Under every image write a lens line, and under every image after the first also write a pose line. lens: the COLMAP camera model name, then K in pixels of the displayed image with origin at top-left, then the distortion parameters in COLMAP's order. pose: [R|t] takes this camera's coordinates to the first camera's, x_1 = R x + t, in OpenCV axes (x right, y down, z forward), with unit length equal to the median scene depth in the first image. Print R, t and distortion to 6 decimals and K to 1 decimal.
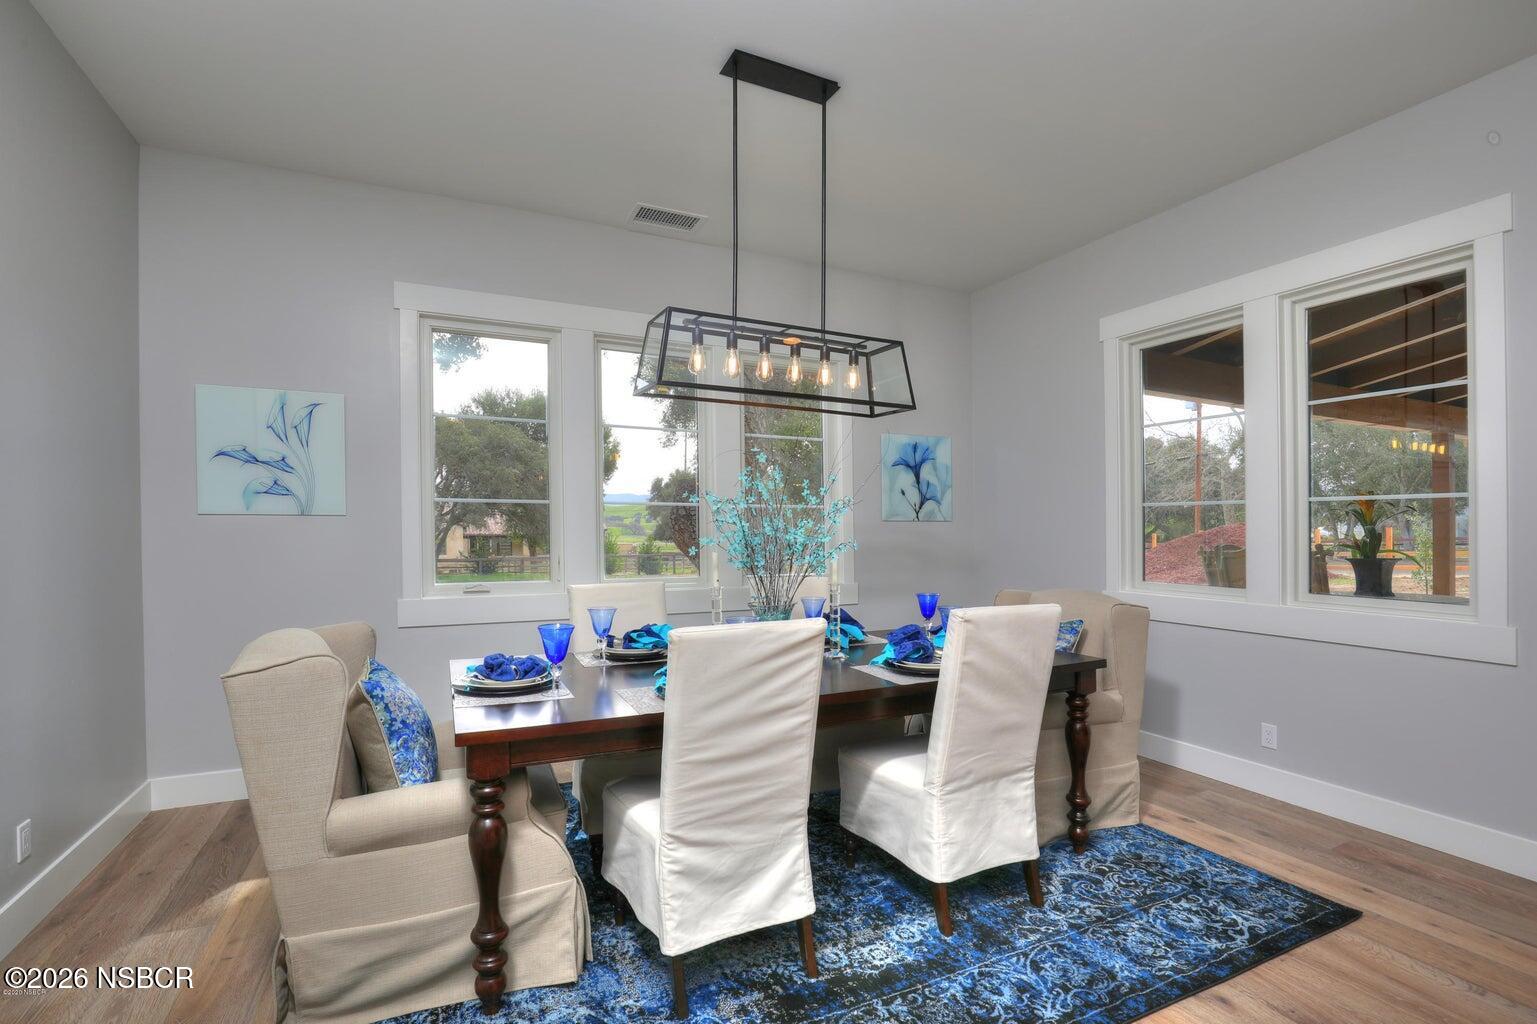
lens RADIAL K [[711.2, 0, 774.8], [0, 711.2, 517.4], [0, 0, 1]] dist [-0.004840, 0.004140]
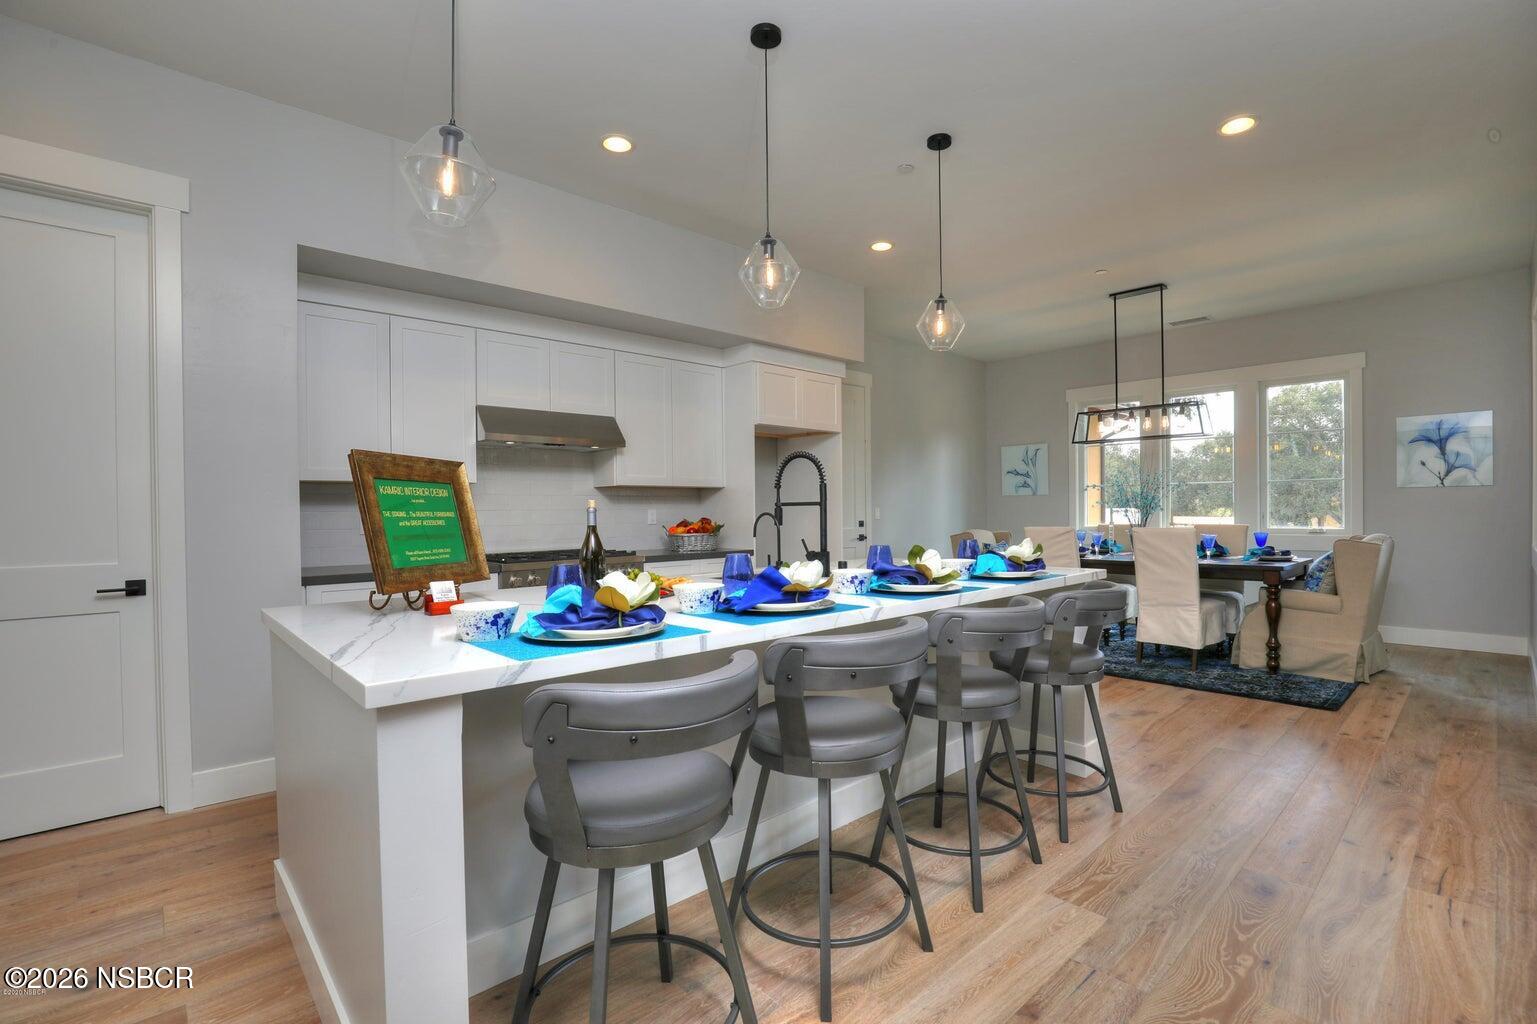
lens RADIAL K [[711.2, 0, 782.0], [0, 711.2, 511.2], [0, 0, 1]] dist [-0.004840, 0.004140]
pose [[0.285268, 0.001069, -0.958447, 1.745532], [0.025374, 0.999640, 0.008667, 0.013097], [0.958112, -0.026792, 0.285138, -0.666410]]
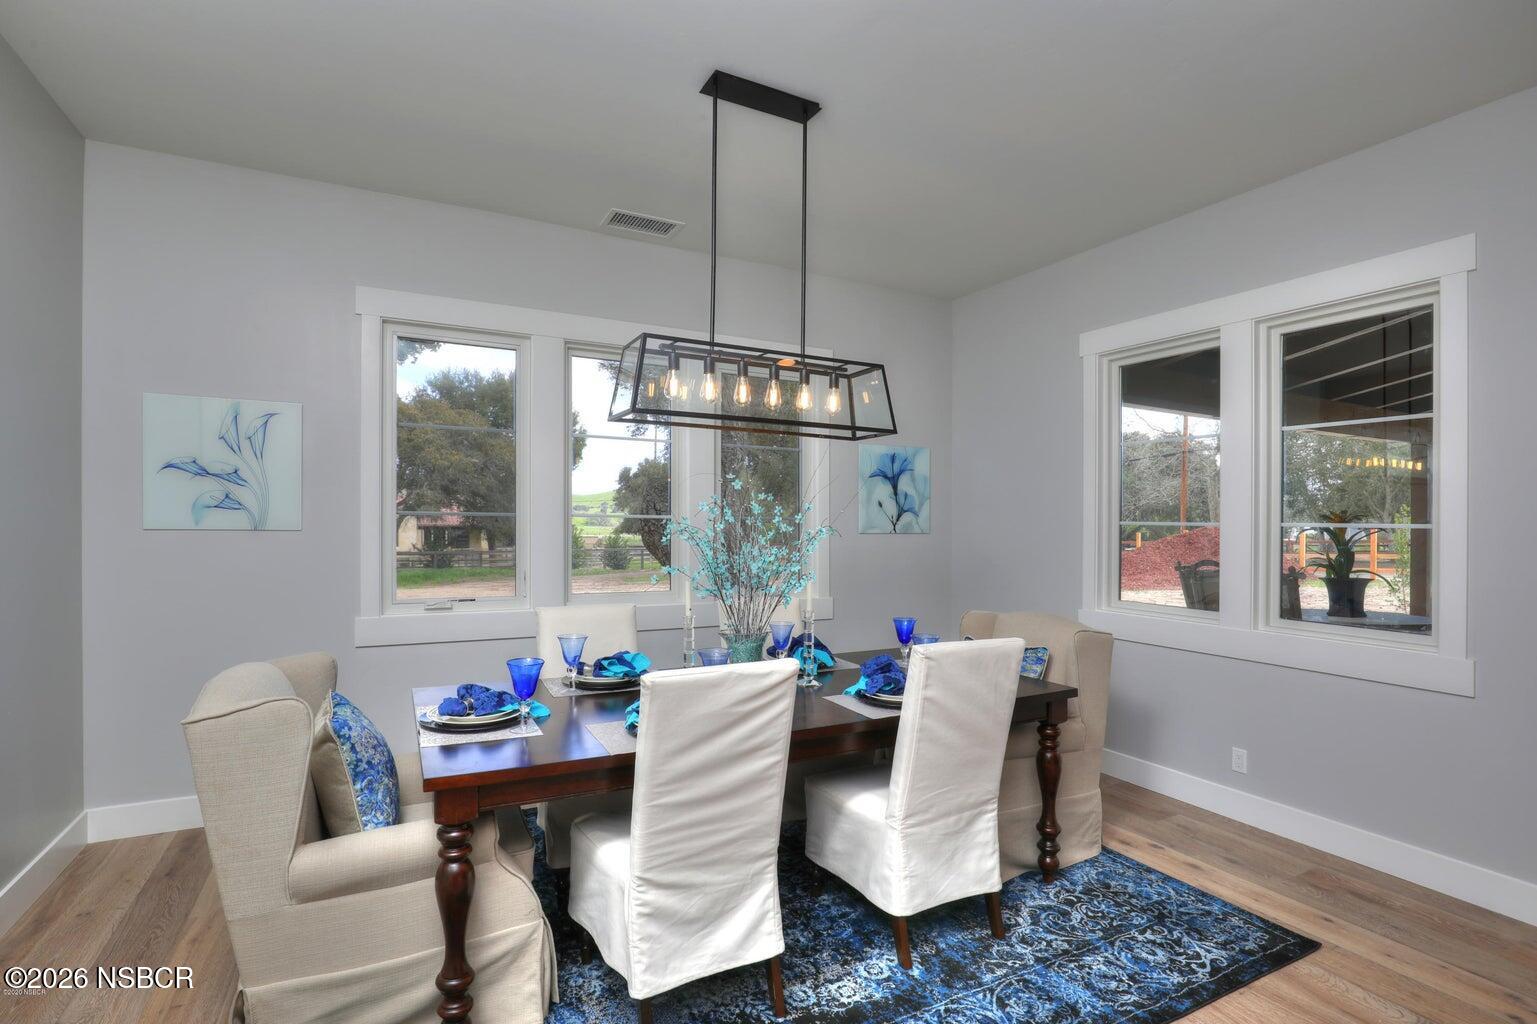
lens RADIAL K [[747.7, 0, 776.8], [0, 747.7, 504.1], [0, 0, 1]] dist [0.004916, 0.001572]
pose [[0.999190, 0.014298, 0.037619, -0.001387], [-0.014281, 0.999898, -0.000715, -0.055349], [-0.037625, 0.000177, 0.999292, -0.041867]]
